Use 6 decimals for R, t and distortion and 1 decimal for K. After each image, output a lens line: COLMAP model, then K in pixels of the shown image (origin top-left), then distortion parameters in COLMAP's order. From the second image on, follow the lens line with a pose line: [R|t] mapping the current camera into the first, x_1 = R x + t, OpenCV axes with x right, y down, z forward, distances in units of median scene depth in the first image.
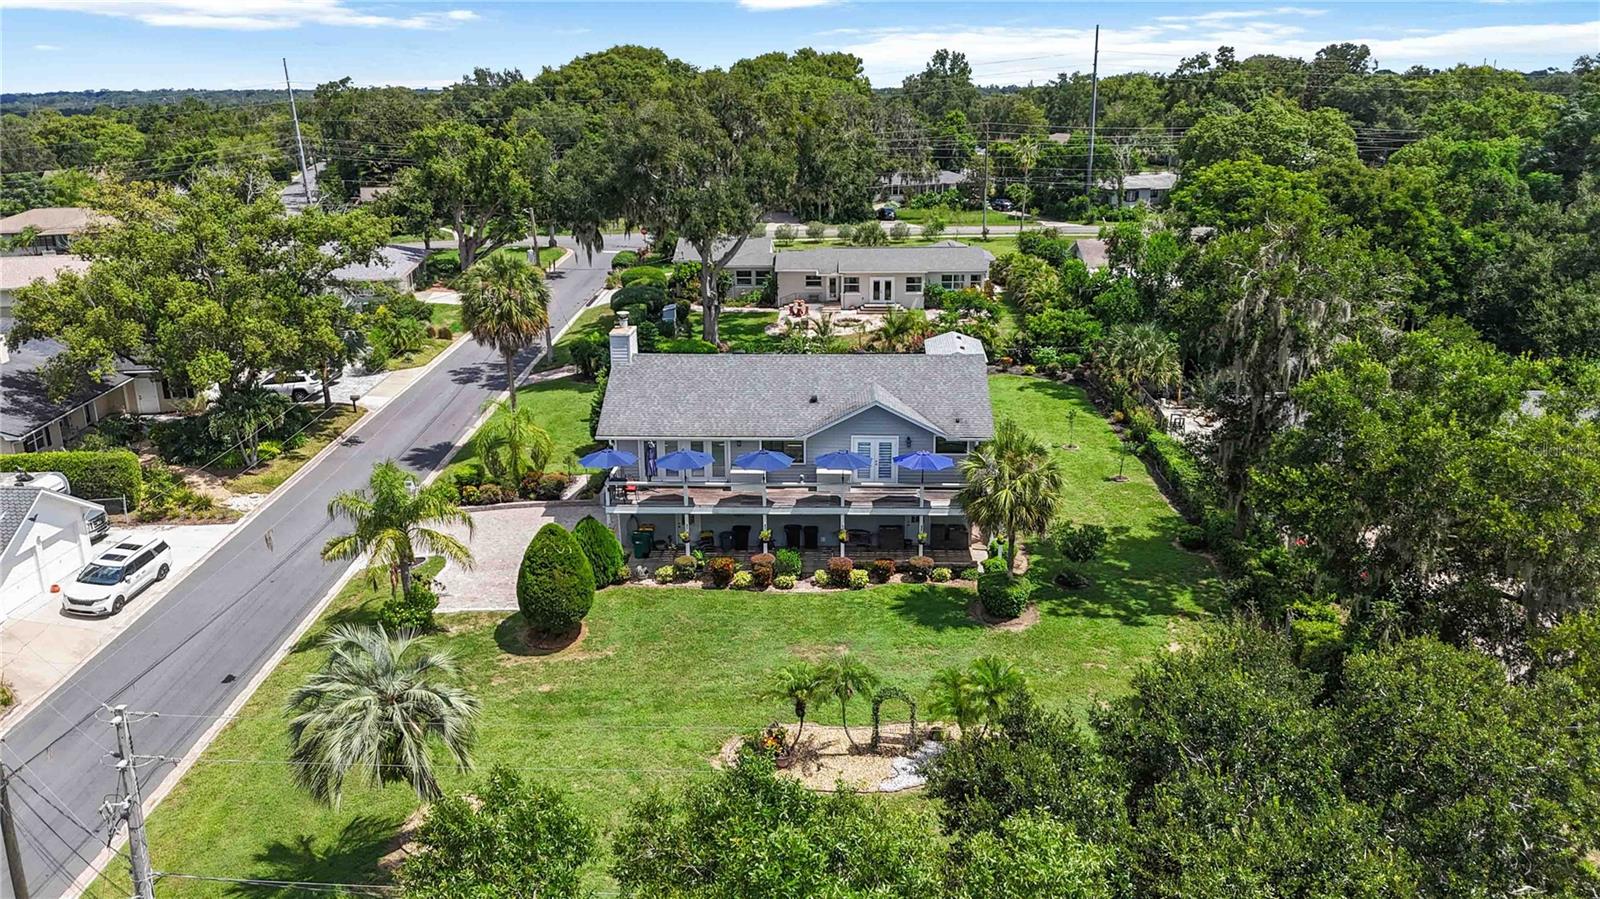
lens RADIAL K [[1184.7, 0, 800.0], [0, 1184.7, 449.5], [0, 0, 1]] dist [0.045061, -0.000847]
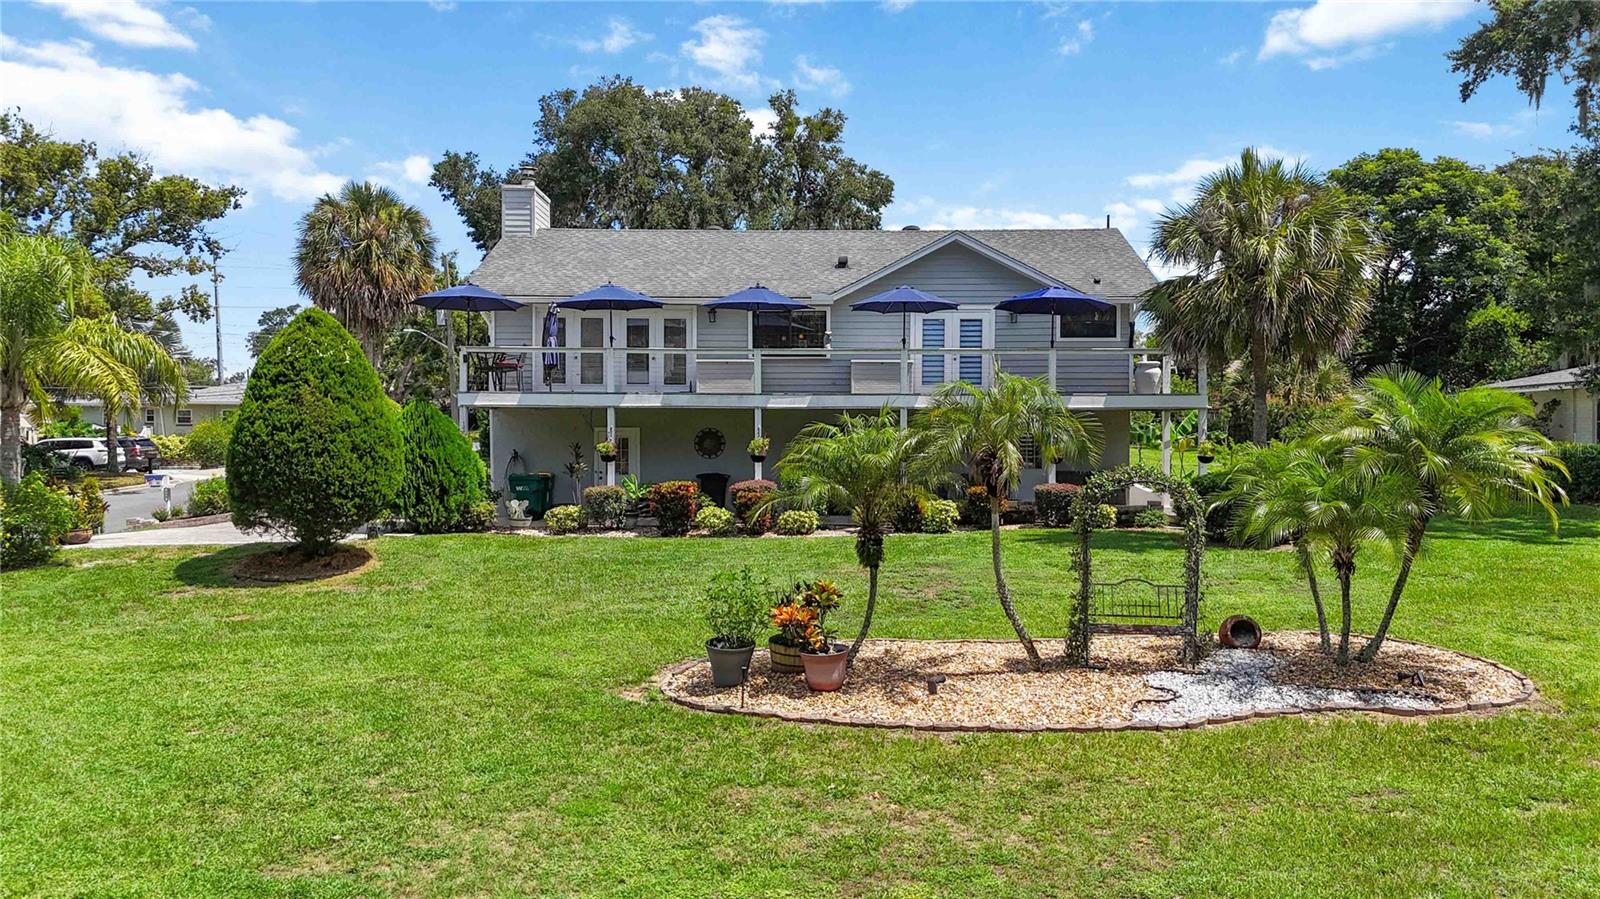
lens RADIAL K [[1184.7, 0, 800.0], [0, 1184.7, 449.5], [0, 0, 1]] dist [0.045061, -0.000847]
pose [[0.999648, 0.014485, 0.022241, -0.021475], [-0.007640, 0.959514, -0.281556, 0.212990], [-0.025419, 0.281287, 0.959287, 0.471996]]
